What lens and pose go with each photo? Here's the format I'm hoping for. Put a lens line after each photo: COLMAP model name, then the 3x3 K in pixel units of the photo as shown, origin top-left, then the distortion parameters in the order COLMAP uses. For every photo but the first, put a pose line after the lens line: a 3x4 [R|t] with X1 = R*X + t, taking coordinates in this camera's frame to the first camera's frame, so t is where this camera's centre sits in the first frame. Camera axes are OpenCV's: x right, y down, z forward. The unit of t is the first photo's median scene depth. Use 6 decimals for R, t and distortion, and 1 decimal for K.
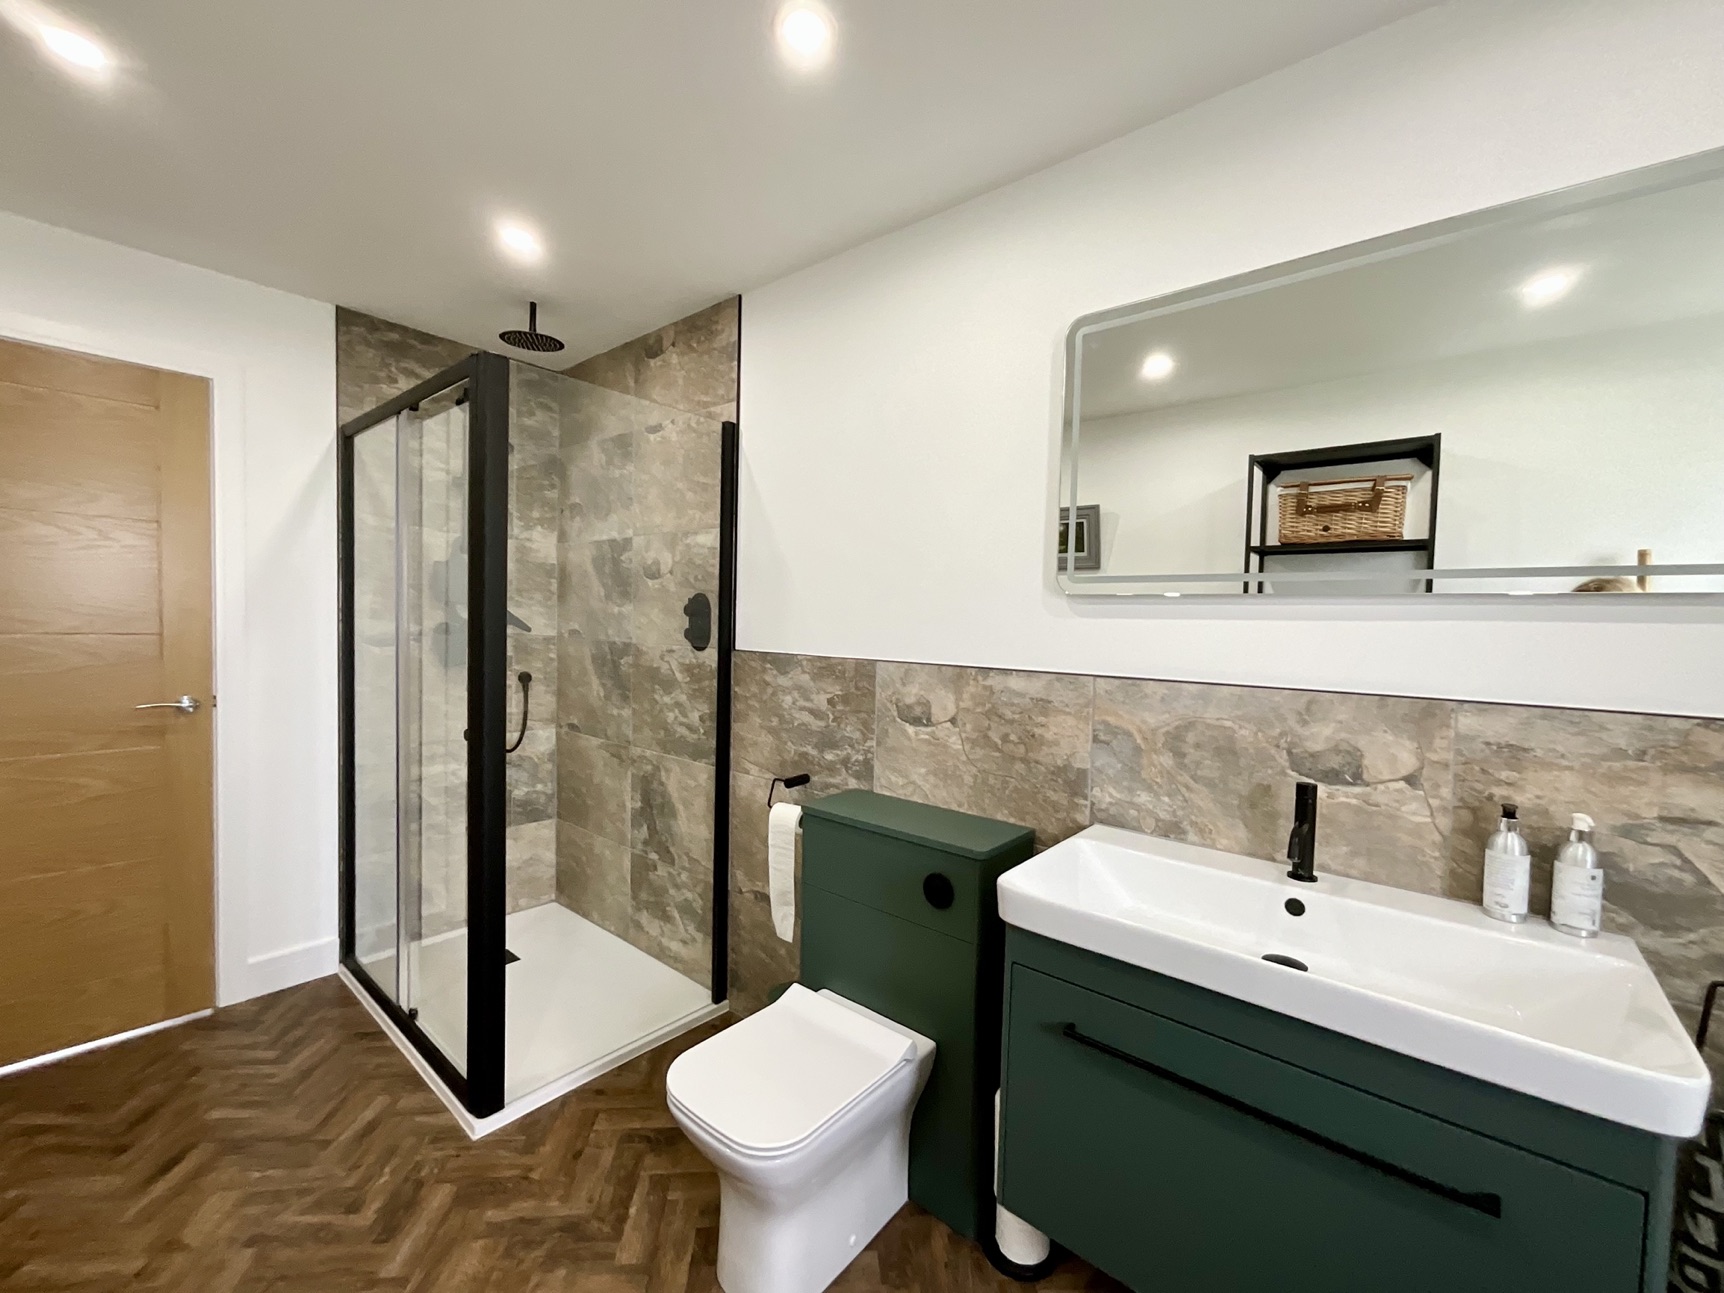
lens RADIAL K [[698.0, 0, 860.3], [0, 698.0, 642.7], [0, 0, 1]] dist [0.001355, -0.000878]
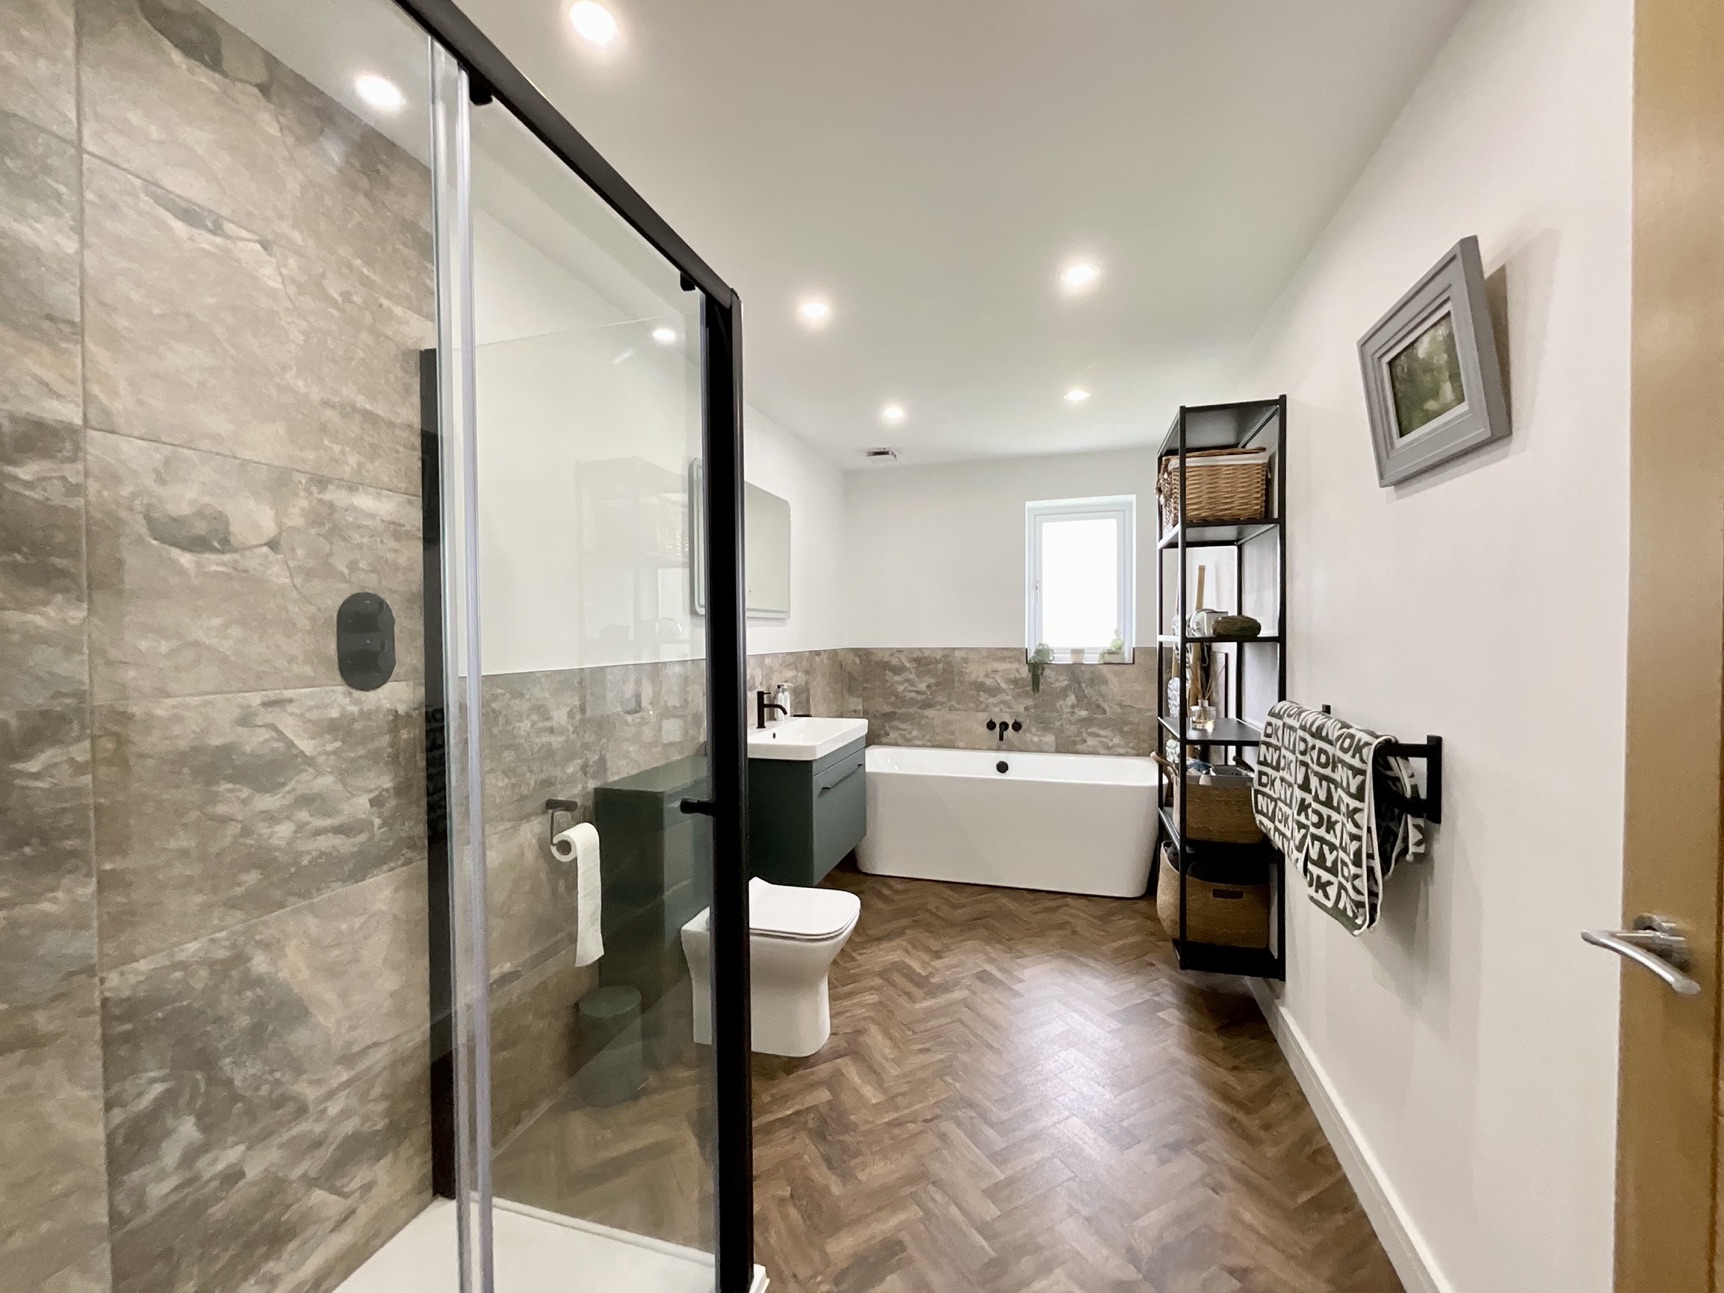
lens RADIAL K [[698.0, 0, 861.4], [0, 698.0, 648.6], [0, 0, 1]] dist [0.001355, -0.000878]
pose [[-0.403945, -0.036262, 0.914064, -0.911483], [0.034305, 0.997911, 0.054749, -0.040103], [-0.914140, 0.053472, -0.401857, 0.826006]]
